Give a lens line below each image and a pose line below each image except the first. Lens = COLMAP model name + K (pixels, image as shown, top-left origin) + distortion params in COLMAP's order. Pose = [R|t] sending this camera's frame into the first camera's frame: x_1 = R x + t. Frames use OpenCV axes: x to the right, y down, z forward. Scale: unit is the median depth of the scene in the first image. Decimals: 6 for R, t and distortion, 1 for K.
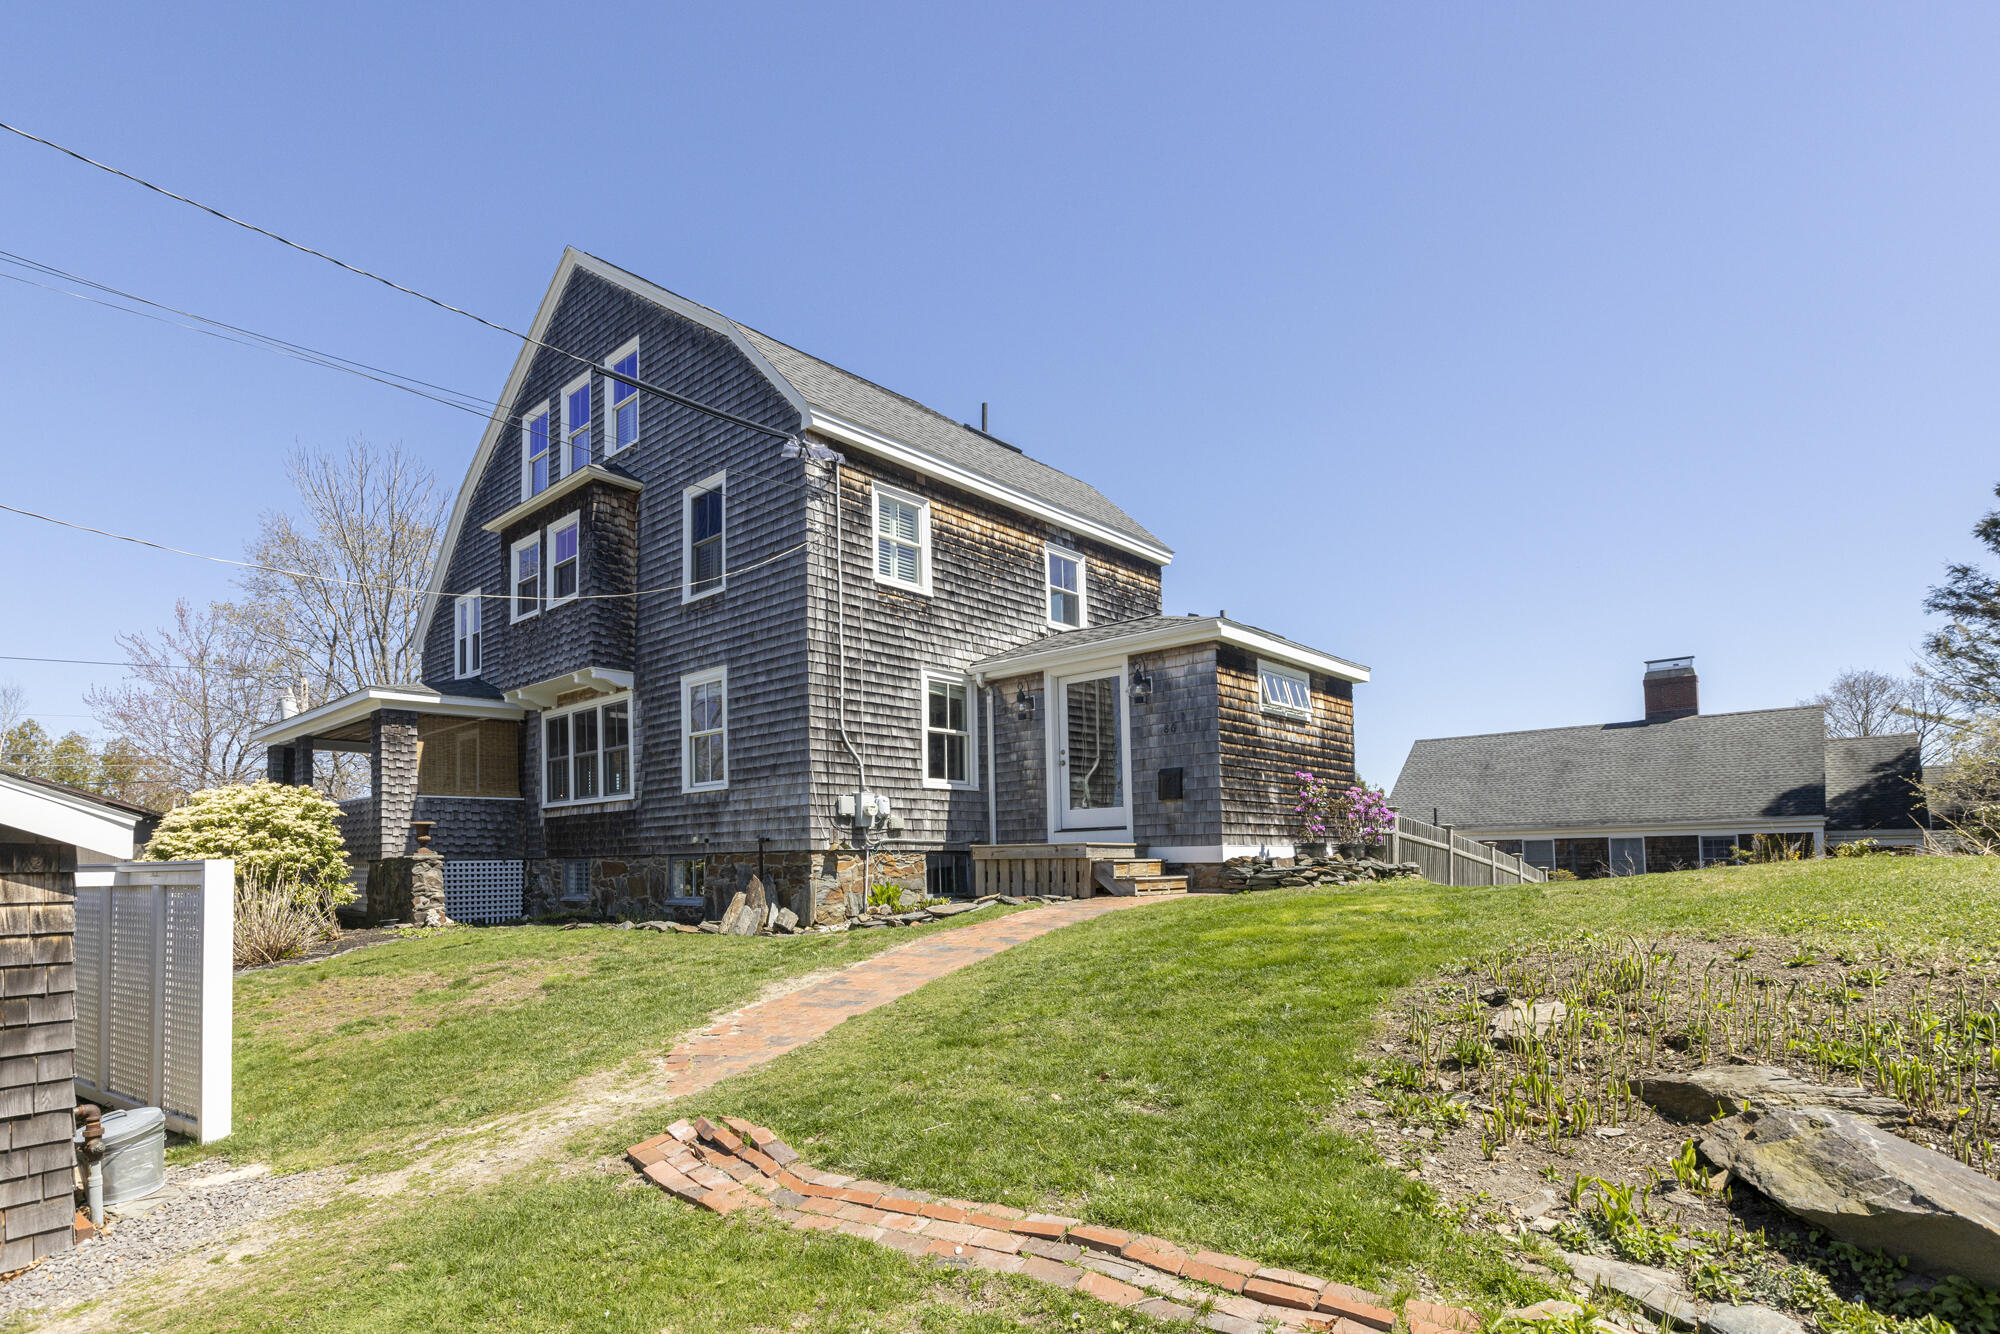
lens RADIAL K [[975.5, 0, 972.0], [0, 975.5, 839.4], [0, 0, 1]] dist [-0.000730, 0.000200]
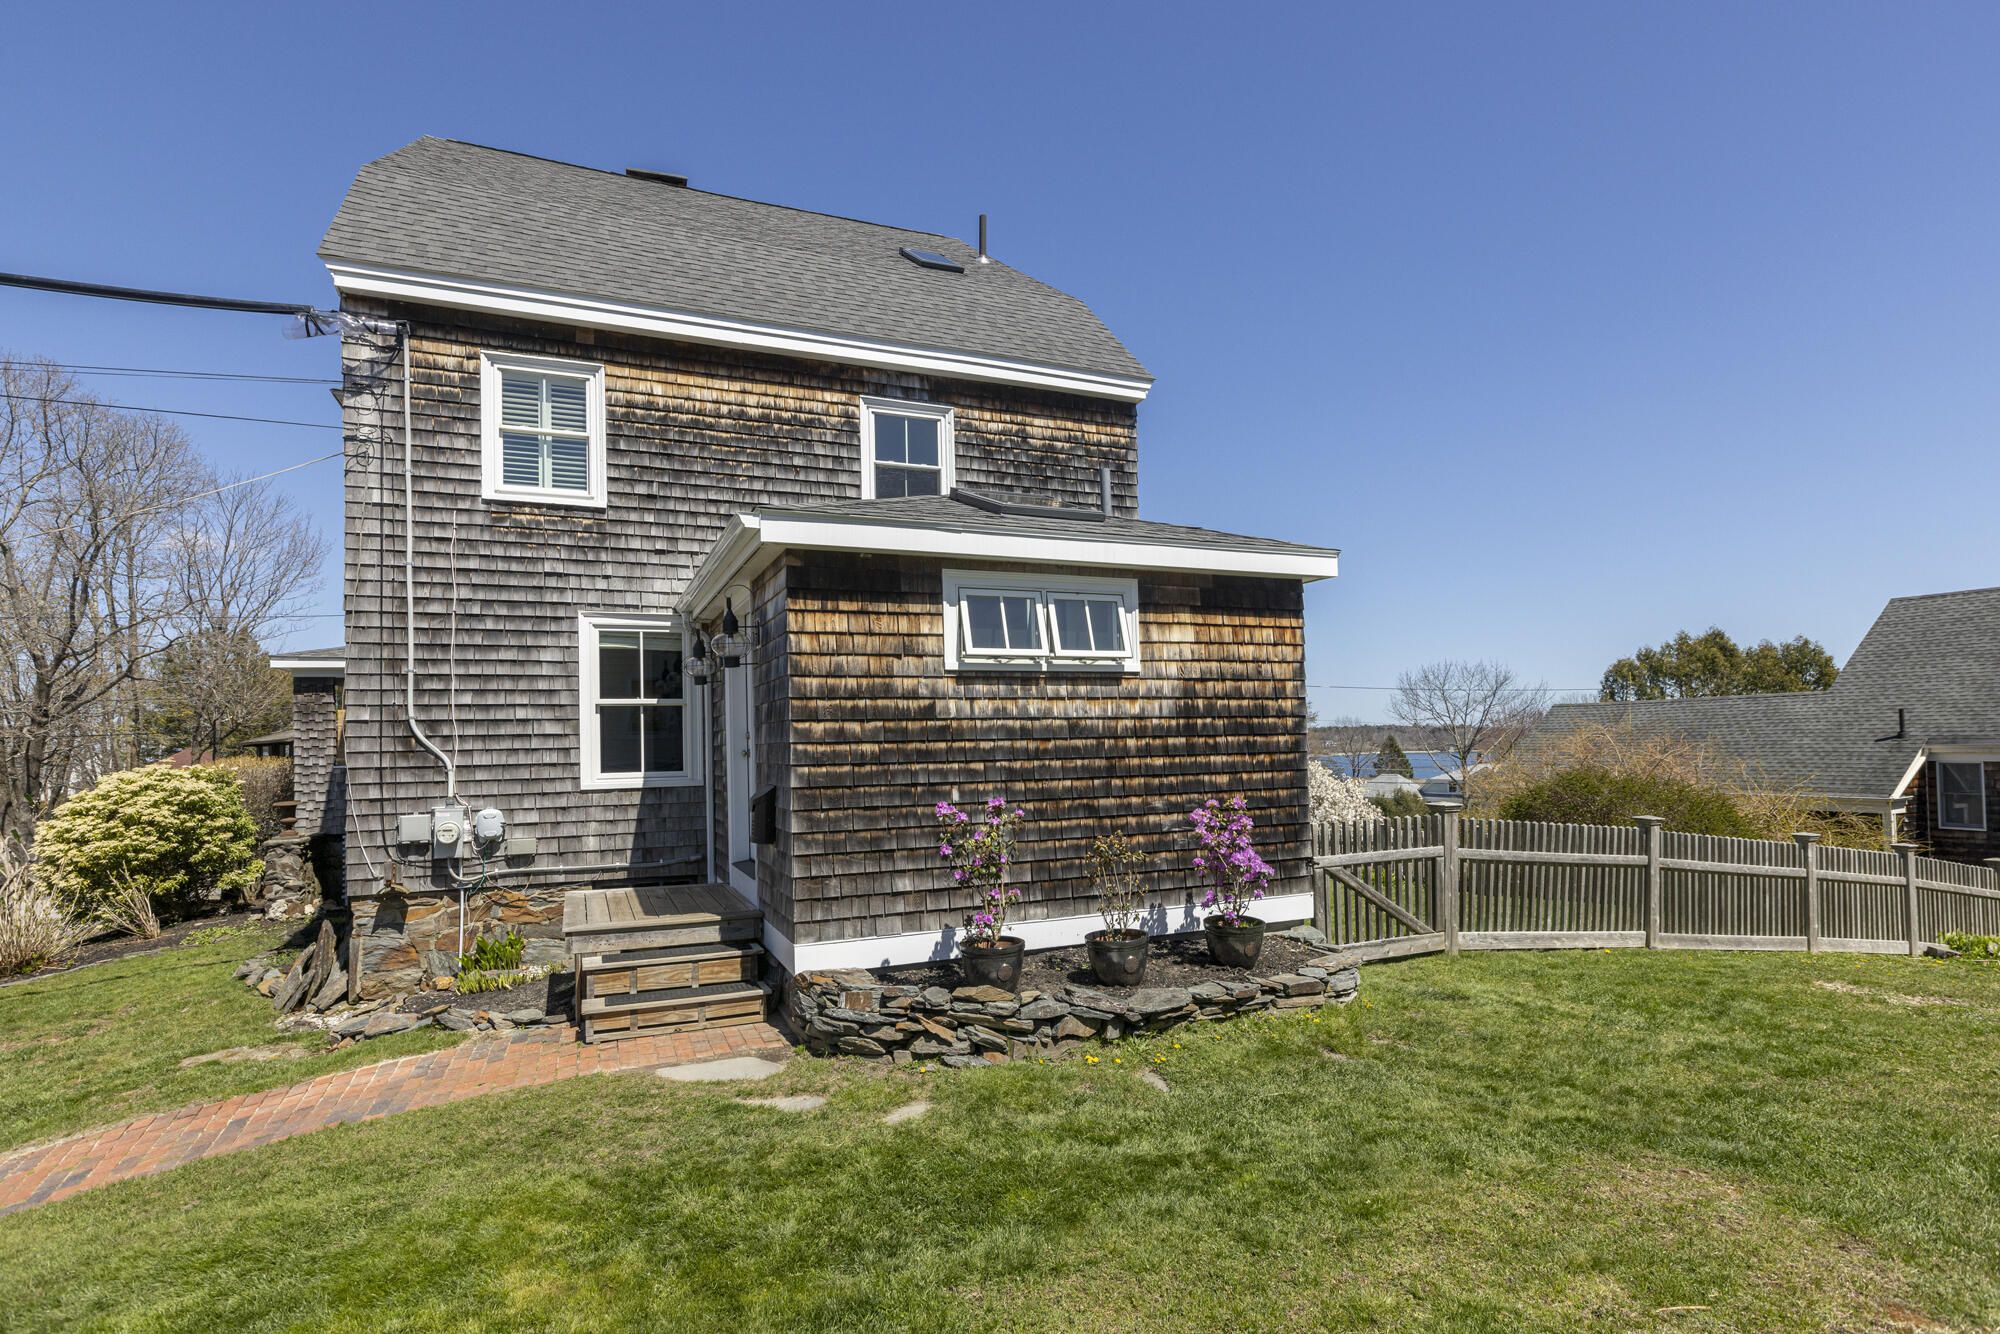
lens RADIAL K [[955.2, 0, 997.4], [0, 955.2, 735.9], [0, 0, 1]] dist [0.000119, 0.000198]
pose [[0.915272, -0.010045, -0.402711, 0.483995], [0.019041, 0.999650, 0.018341, -0.096873], [0.402386, -0.024455, 0.915143, 0.500320]]
